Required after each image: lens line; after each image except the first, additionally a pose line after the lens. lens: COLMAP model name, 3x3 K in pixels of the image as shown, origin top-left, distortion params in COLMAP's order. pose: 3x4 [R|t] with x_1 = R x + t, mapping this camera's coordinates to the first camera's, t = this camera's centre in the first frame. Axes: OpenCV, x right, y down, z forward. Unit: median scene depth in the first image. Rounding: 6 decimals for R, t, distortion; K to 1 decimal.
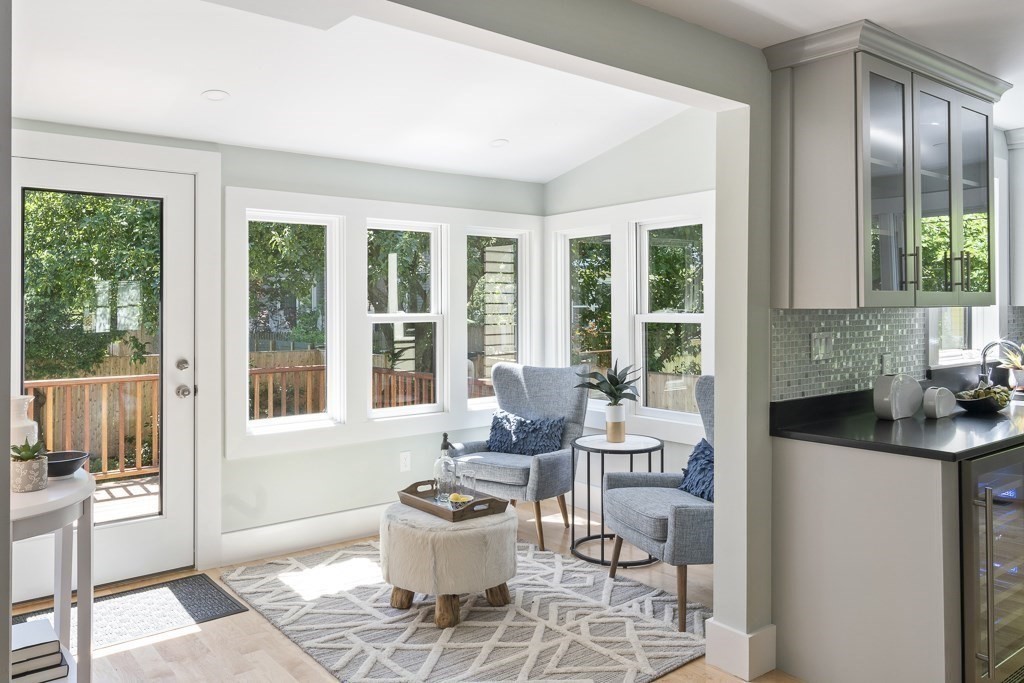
lens RADIAL K [[769.9, 0, 515.6], [0, 769.9, 295.1], [0, 0, 1]] dist [0.009603, 0.001789]
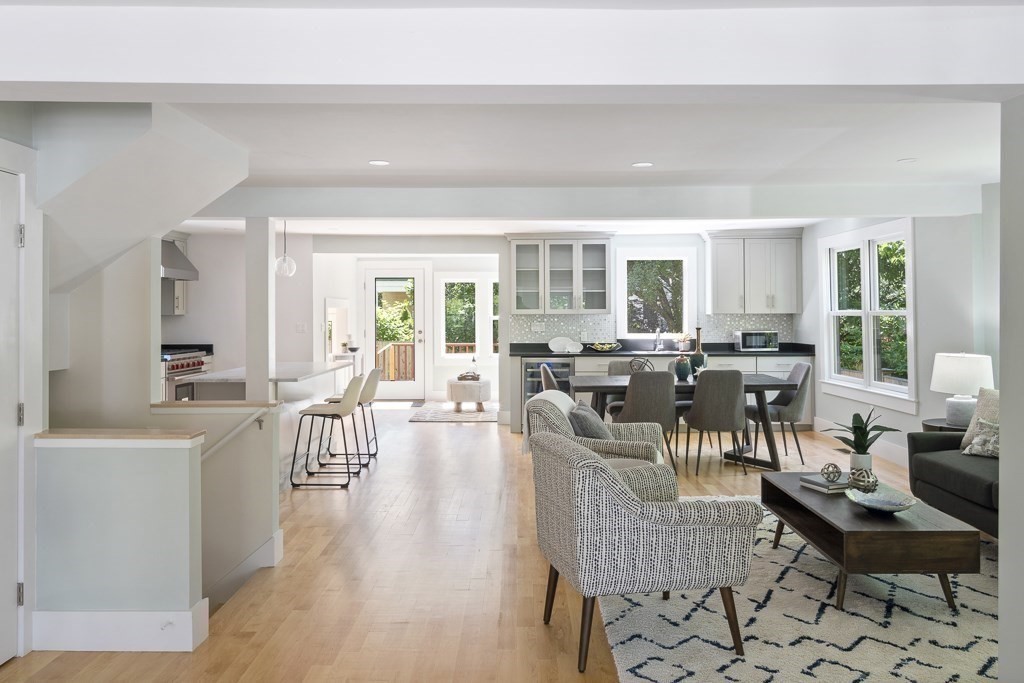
lens RADIAL K [[769.6, 0, 514.3], [0, 769.6, 303.0], [0, 0, 1]] dist [0.009170, 0.003787]
pose [[0.774068, -0.005897, -0.633076, 1.708611], [0.010403, 0.999940, 0.003405, -0.029891], [0.633018, -0.009221, 0.774082, -1.065826]]
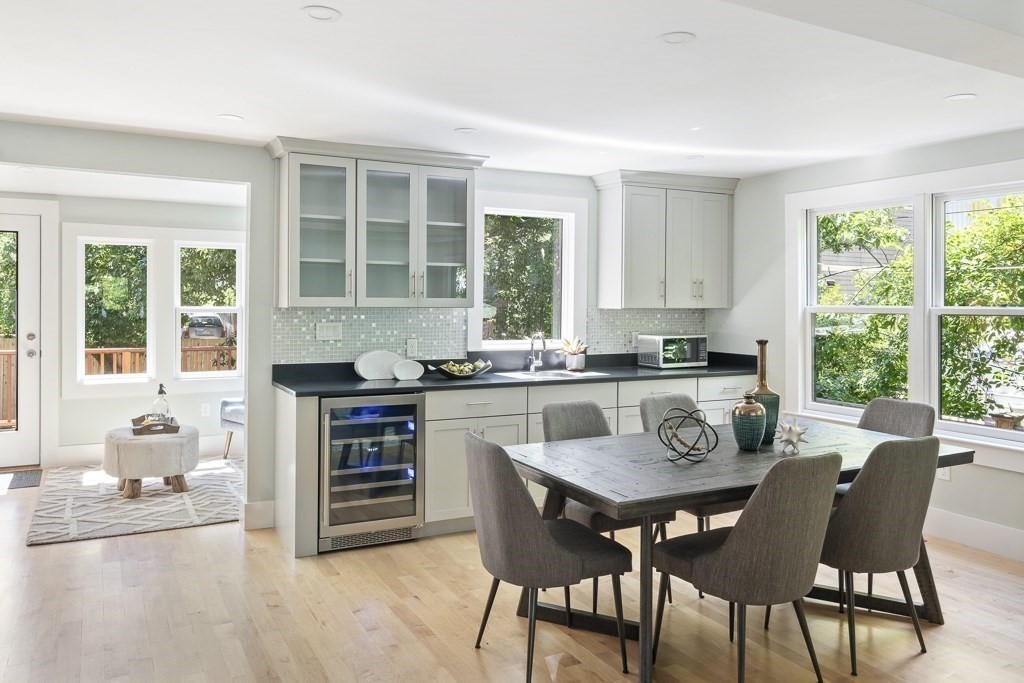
lens RADIAL K [[769.6, 0, 514.3], [0, 769.6, 303.0], [0, 0, 1]] dist [0.009170, 0.003787]
pose [[0.982167, 0.013017, -0.187558, 0.808414], [-0.009115, 0.999724, 0.021655, -0.022024], [0.187788, -0.019559, 0.982015, -0.353963]]
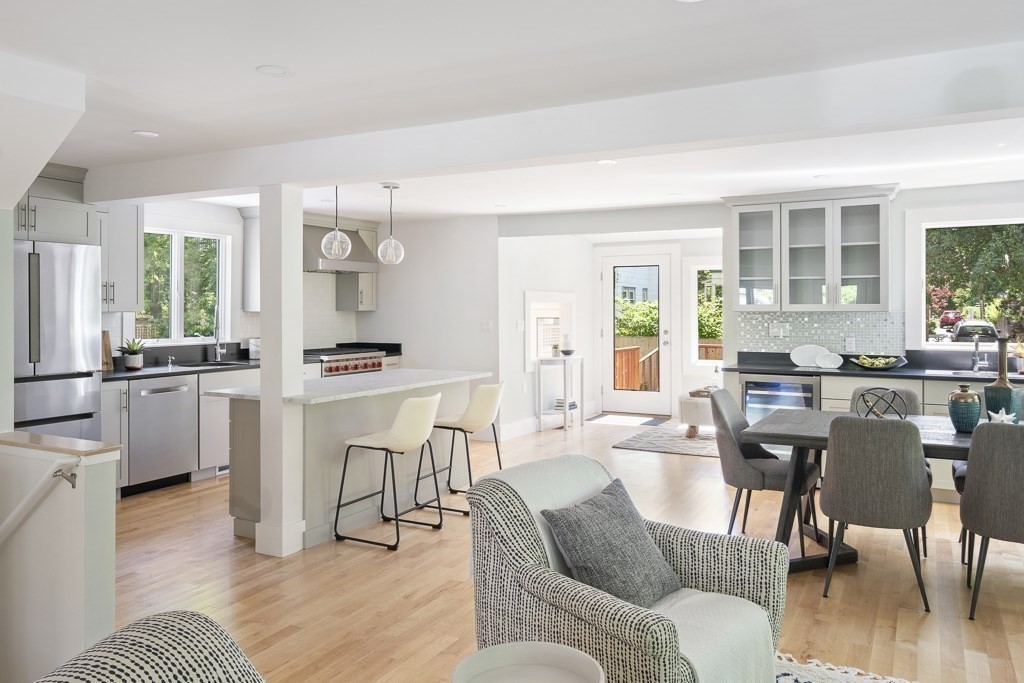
lens RADIAL K [[769.6, 0, 514.3], [0, 769.6, 303.0], [0, 0, 1]] dist [0.009170, 0.003787]
pose [[0.390022, -0.001716, -0.920804, 1.578291], [0.016204, 0.999856, 0.005000, -0.022335], [0.920663, -0.016871, 0.389994, -0.380425]]
